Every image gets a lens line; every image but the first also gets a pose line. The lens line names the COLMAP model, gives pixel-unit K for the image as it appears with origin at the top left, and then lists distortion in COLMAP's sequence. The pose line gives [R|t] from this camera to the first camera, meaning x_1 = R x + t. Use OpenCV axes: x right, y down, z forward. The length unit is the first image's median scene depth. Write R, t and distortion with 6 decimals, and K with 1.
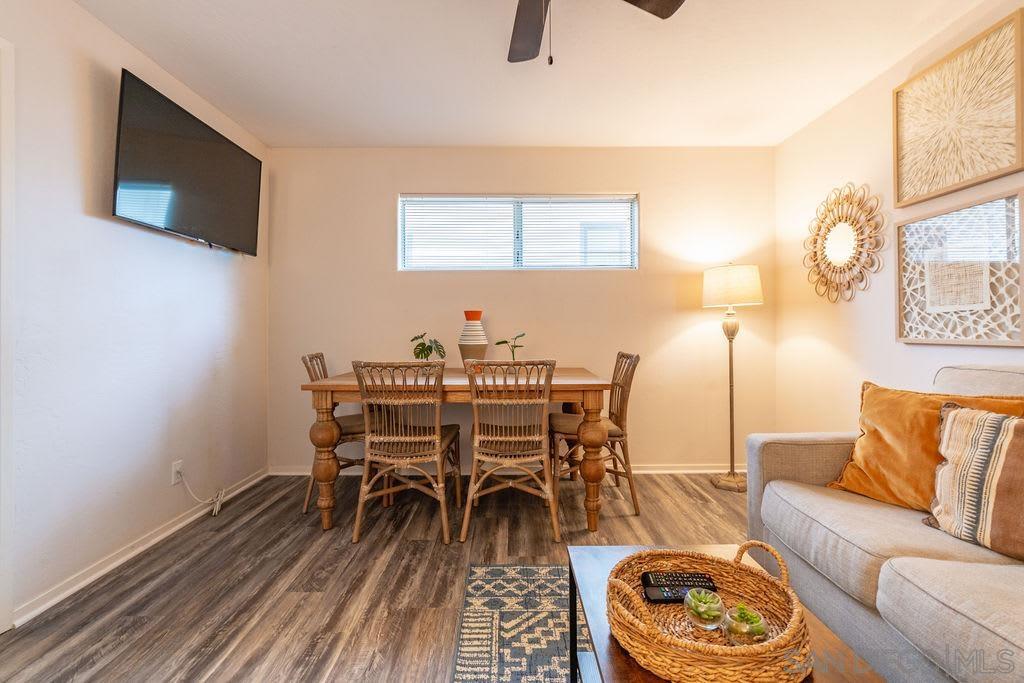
lens RADIAL K [[465.2, 0, 509.0], [0, 465.2, 325.3], [0, 0, 1]] dist [-0.012046, 0.003671]
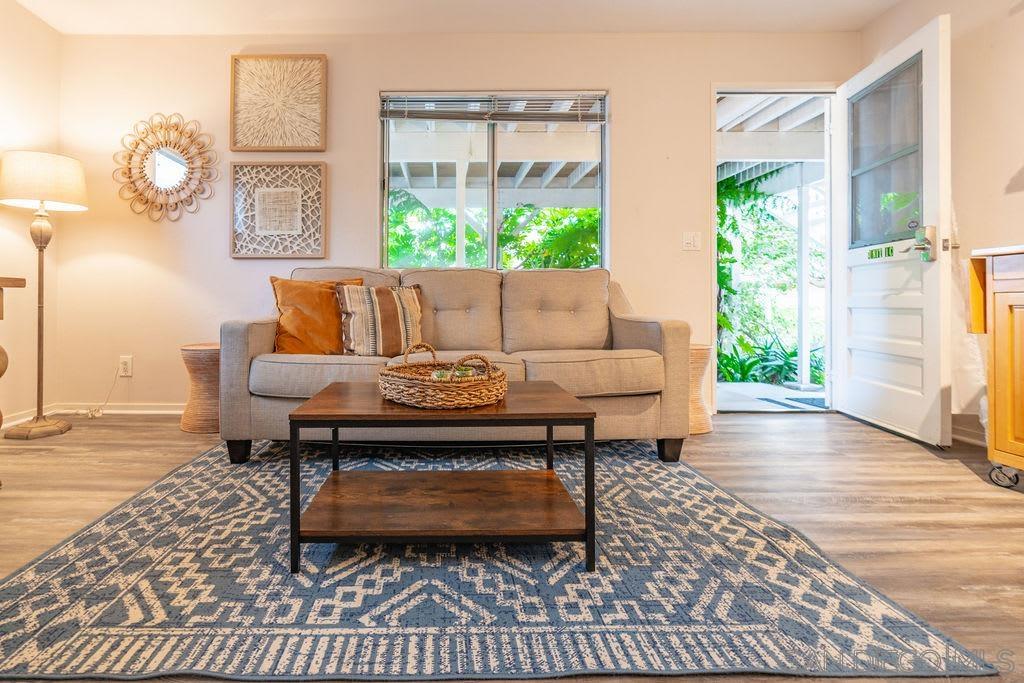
lens RADIAL K [[488.5, 0, 440.0], [0, 488.5, 297.3], [0, 0, 1]] dist [-0.009697, 0.002273]
pose [[0.005813, 0.015444, 0.999864, -0.484532], [-0.014745, 0.999773, -0.015357, 0.161060], [-0.999874, -0.014654, 0.006039, 0.433959]]
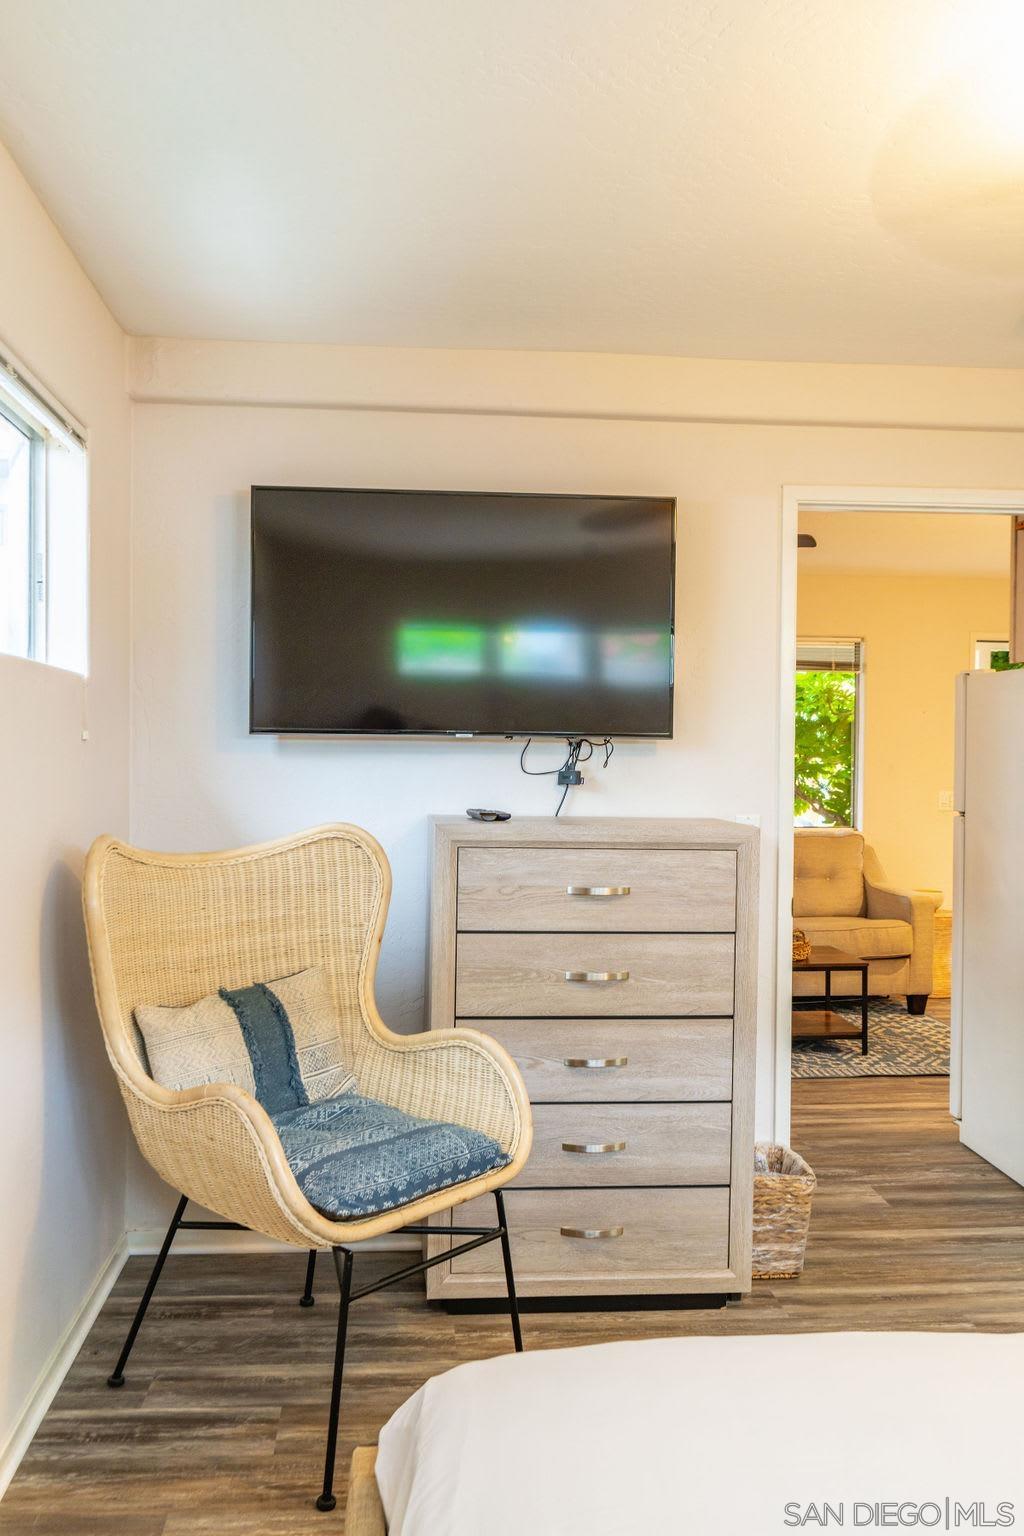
lens RADIAL K [[1255.9, 0, 509.4], [0, 1255.9, 772.8], [0, 0, 1]] dist [0.016055, -0.007186]
pose [[-0.089694, -0.008632, 0.995932, -2.346398], [-0.020399, 0.999769, 0.006828, -0.099173], [-0.995760, -0.019704, -0.089849, 1.201336]]
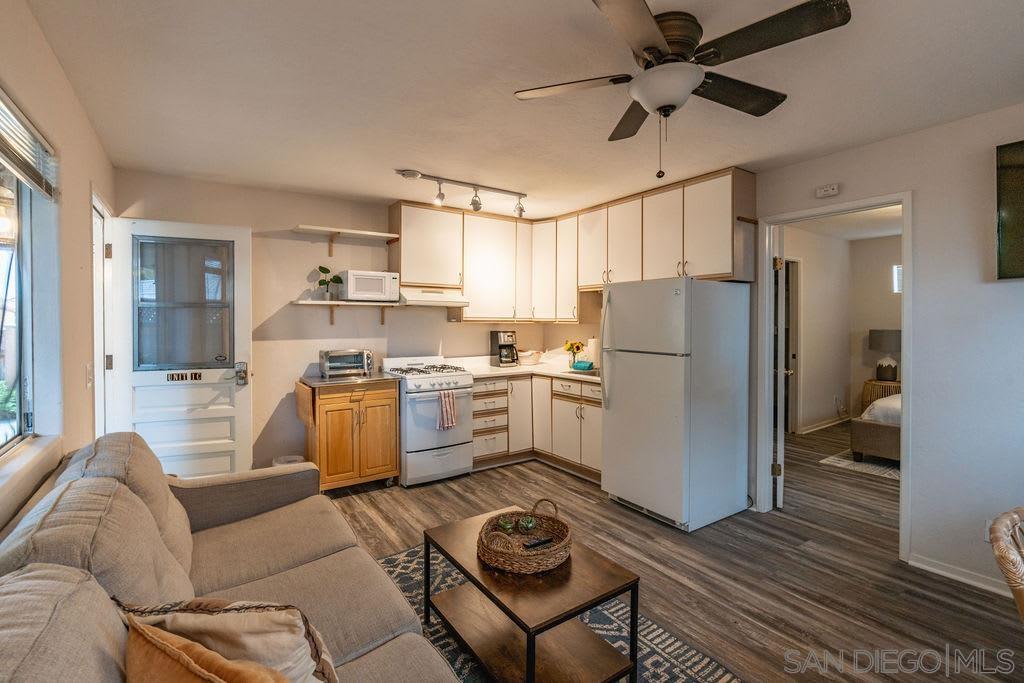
lens RADIAL K [[465.2, 0, 504.8], [0, 465.2, 320.9], [0, 0, 1]] dist [-0.012046, 0.003671]
pose [[-0.826730, 0.004841, -0.562578, 0.695157], [0.013416, 0.999848, -0.011111, -0.127315], [0.562439, -0.016733, -0.826669, 1.127782]]
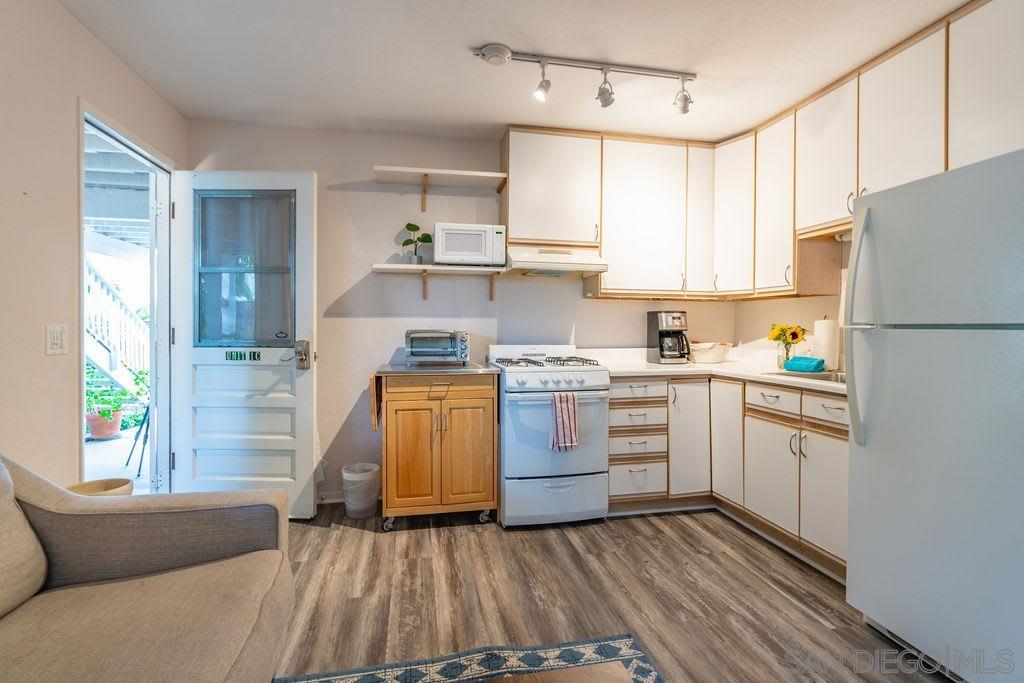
lens RADIAL K [[465.2, 0, 502.5], [0, 465.2, 330.2], [0, 0, 1]] dist [-0.012046, 0.003671]
pose [[-0.981659, 0.002431, -0.190630, 0.276888], [0.004774, 0.999919, -0.011833, -0.031540], [0.190586, -0.012526, -0.981591, 0.678338]]
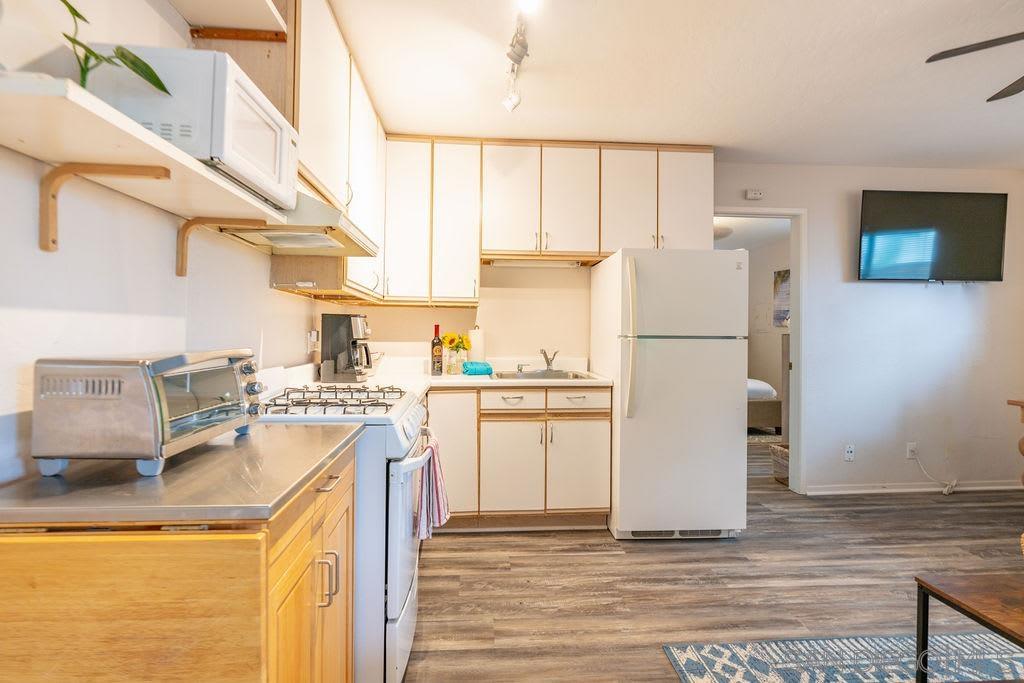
lens RADIAL K [[465.2, 0, 511.7], [0, 465.2, 338.6], [0, 0, 1]] dist [-0.012046, 0.003671]
pose [[0.063774, 0.009693, -0.997917, 0.656012], [0.011297, 0.999882, 0.010434, -0.054375], [0.997900, -0.011938, 0.063657, -0.320413]]
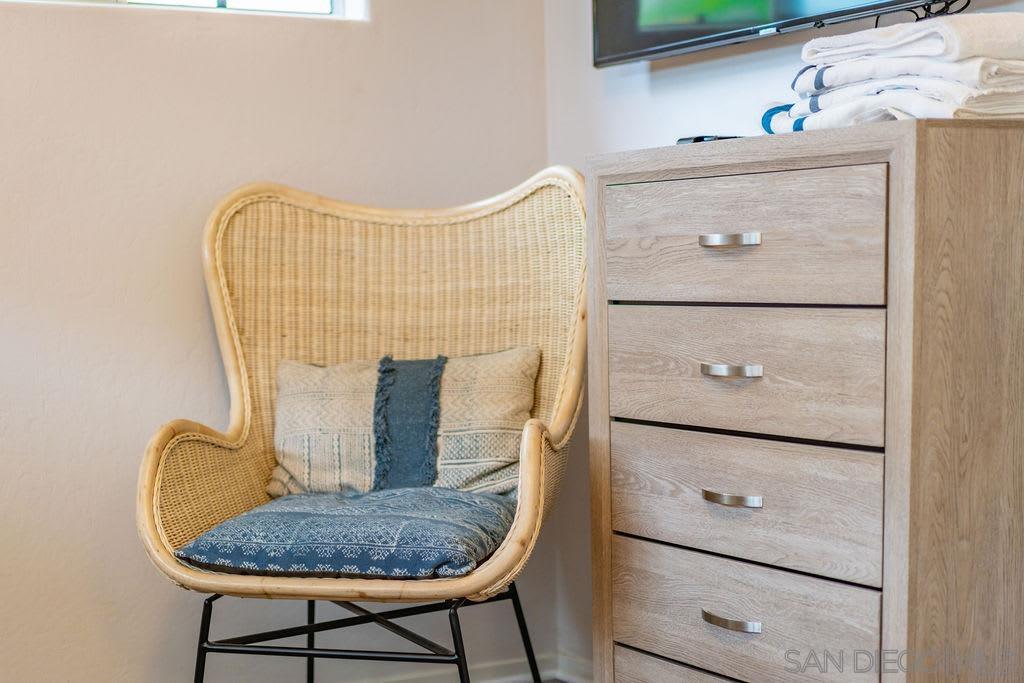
lens RADIAL K [[1644.7, 0, 473.9], [0, 1644.7, 555.8], [0, 0, 1]] dist [-0.021183, 0.000000]
pose [[0.859508, -0.112609, 0.498564, -1.780936], [0.023170, 0.983010, 0.182085, 0.036224], [-0.510598, -0.144951, 0.847514, 0.077499]]
